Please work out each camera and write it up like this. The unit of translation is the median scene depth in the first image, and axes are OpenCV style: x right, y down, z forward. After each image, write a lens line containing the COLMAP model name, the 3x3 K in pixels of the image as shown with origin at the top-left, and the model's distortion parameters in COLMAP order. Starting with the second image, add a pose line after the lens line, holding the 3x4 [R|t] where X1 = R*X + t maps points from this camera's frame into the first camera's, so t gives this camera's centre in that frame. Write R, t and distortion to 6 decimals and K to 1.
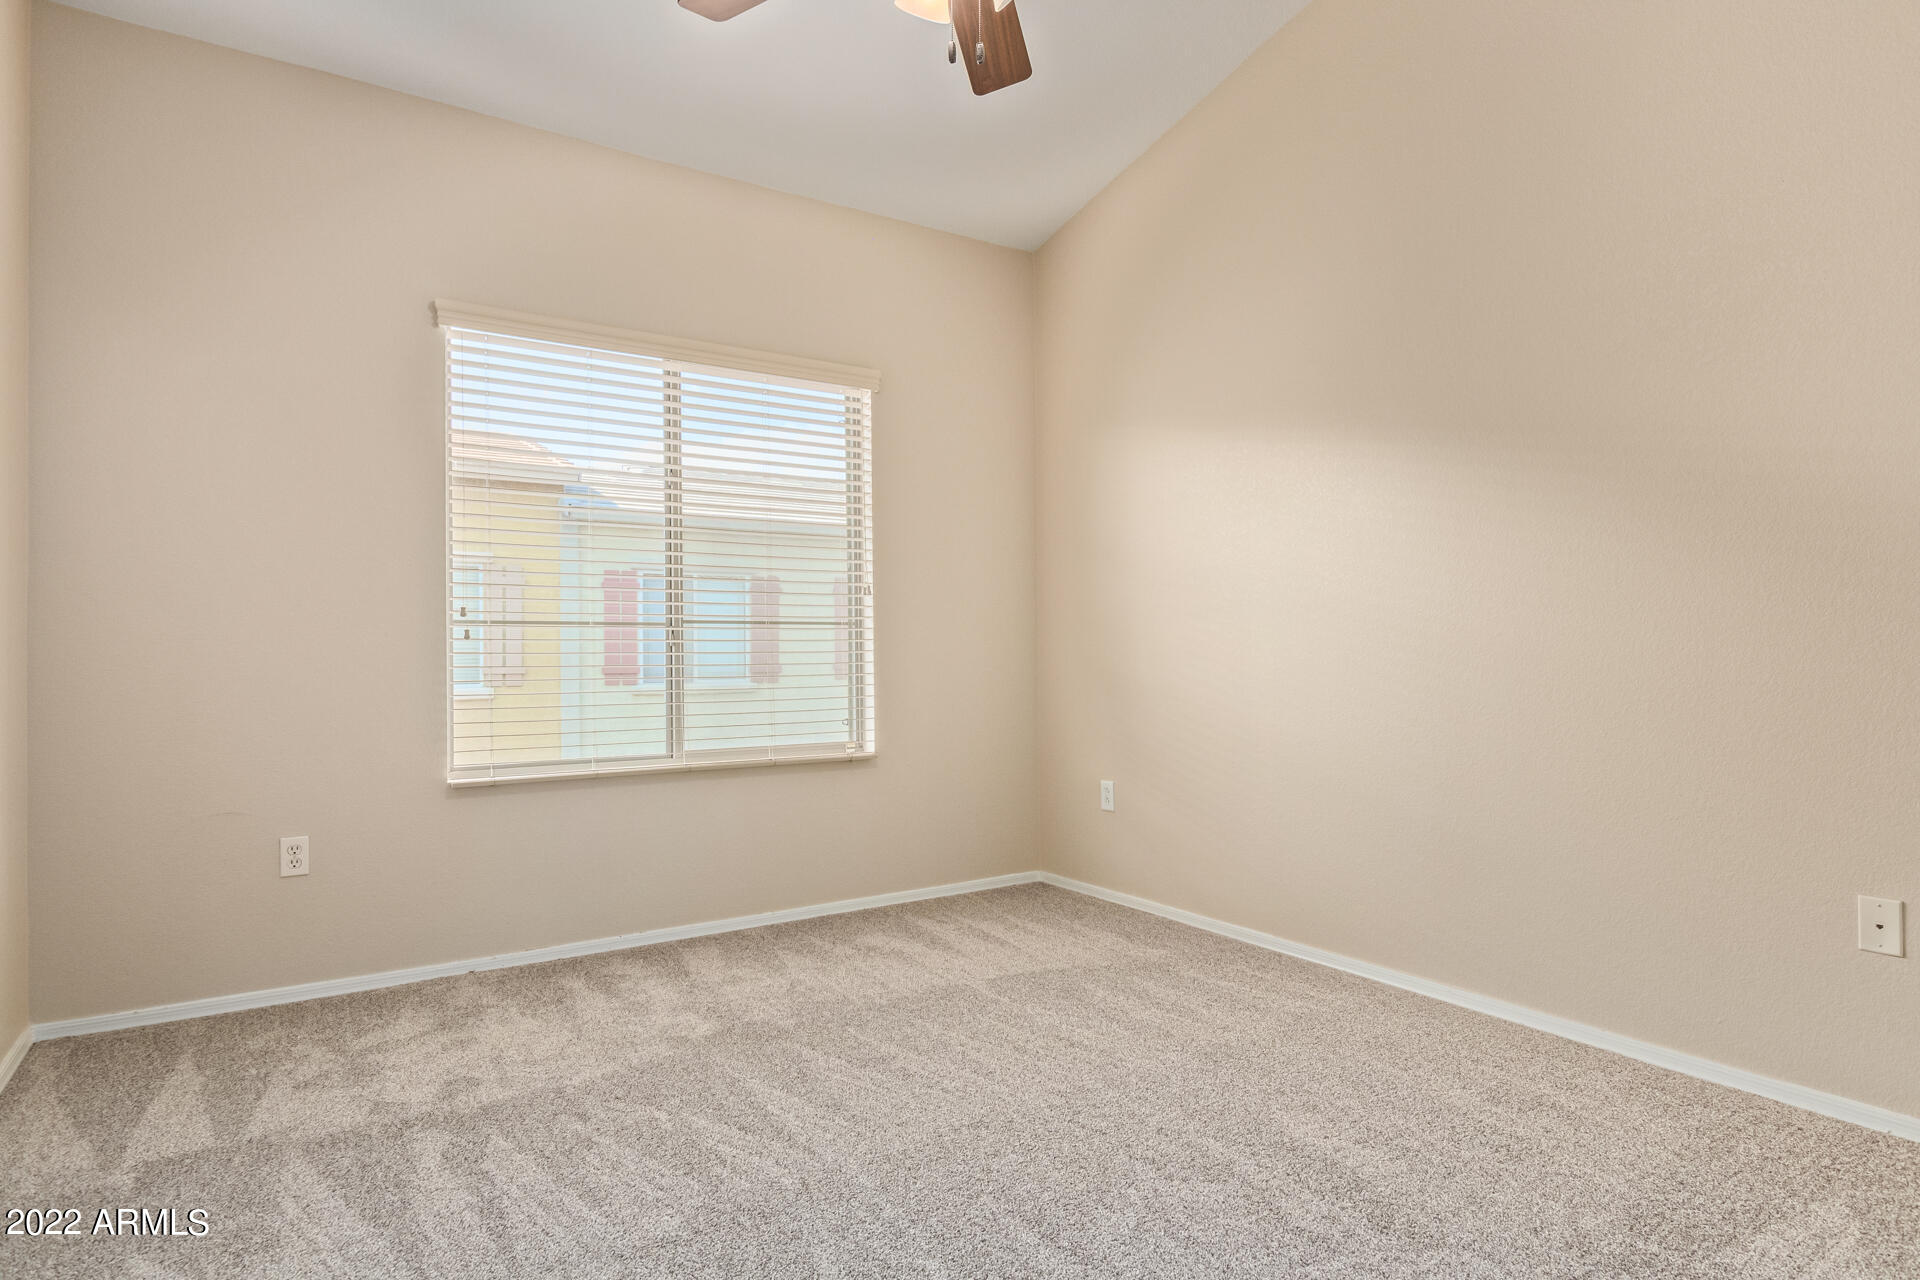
lens RADIAL K [[1012.1, 0, 958.8], [0, 1012.1, 645.2], [0, 0, 1]] dist [0.002068, -0.000940]
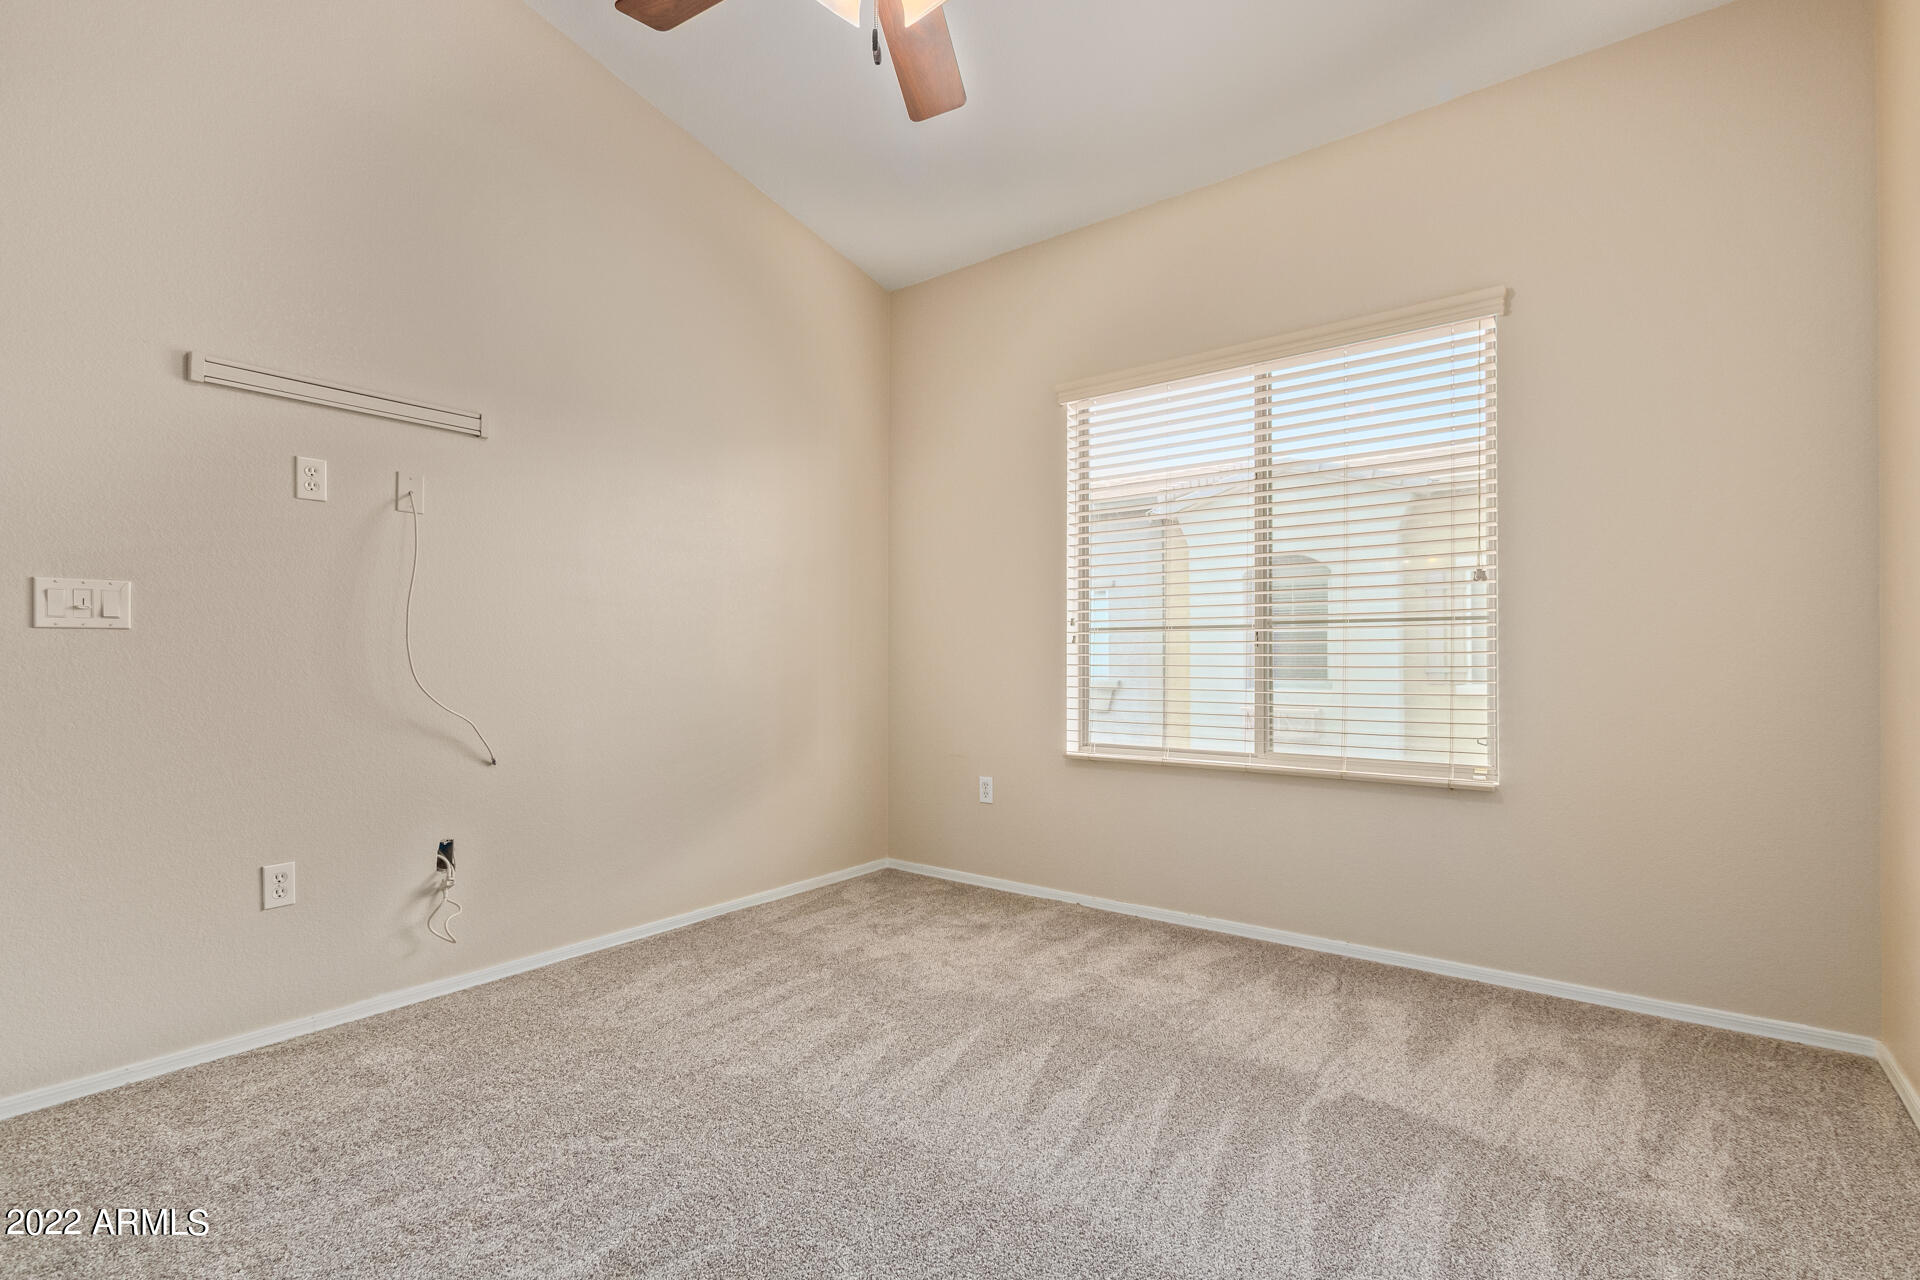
lens RADIAL K [[883.9, 0, 922.5], [0, 883.9, 644.4], [0, 0, 1]] dist [0.008608, -0.004066]
pose [[0.321006, -0.006120, -0.947057, 0.527471], [0.012722, 0.999917, -0.002150, -0.005304], [0.946992, -0.011359, 0.321057, 0.470254]]
